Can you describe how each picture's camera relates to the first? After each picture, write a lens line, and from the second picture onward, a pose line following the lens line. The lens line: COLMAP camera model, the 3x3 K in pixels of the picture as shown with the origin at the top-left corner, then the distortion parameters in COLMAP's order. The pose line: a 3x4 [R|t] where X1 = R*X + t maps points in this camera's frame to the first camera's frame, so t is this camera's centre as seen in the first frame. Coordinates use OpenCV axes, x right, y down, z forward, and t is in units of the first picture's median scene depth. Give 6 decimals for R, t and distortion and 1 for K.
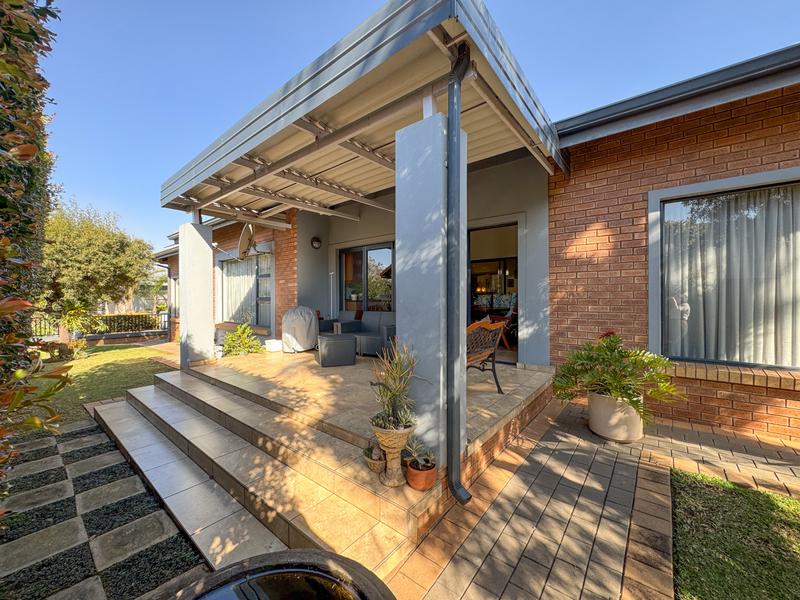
lens RADIAL K [[317.3, 0, 399.2], [0, 317.3, 297.9], [0, 0, 1]] dist [0.000622, -0.000407]
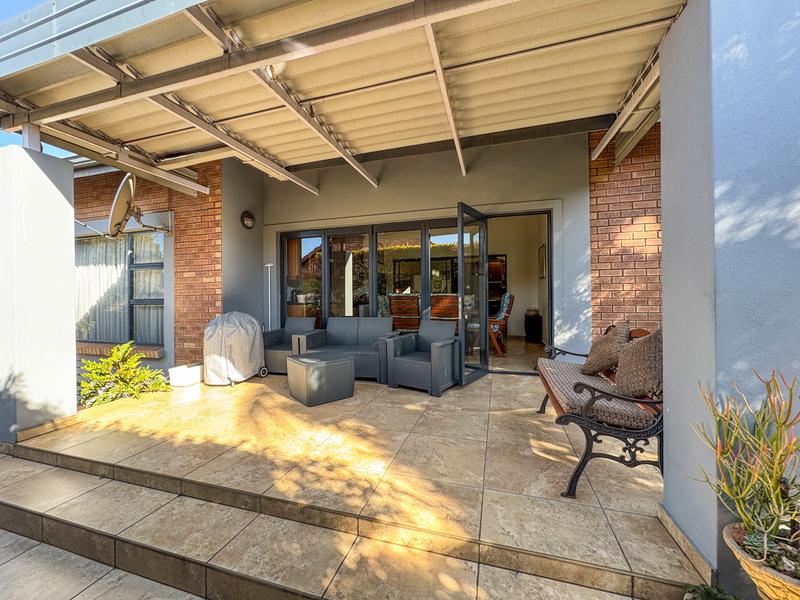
lens RADIAL K [[317.3, 0, 400.2], [0, 317.3, 298.0], [0, 0, 1]] dist [0.000622, -0.000407]
pose [[0.924739, -0.001511, 0.380599, -0.265324], [0.004239, 0.999971, -0.006331, 0.003006], [-0.380578, 0.007468, 0.924719, 0.284653]]
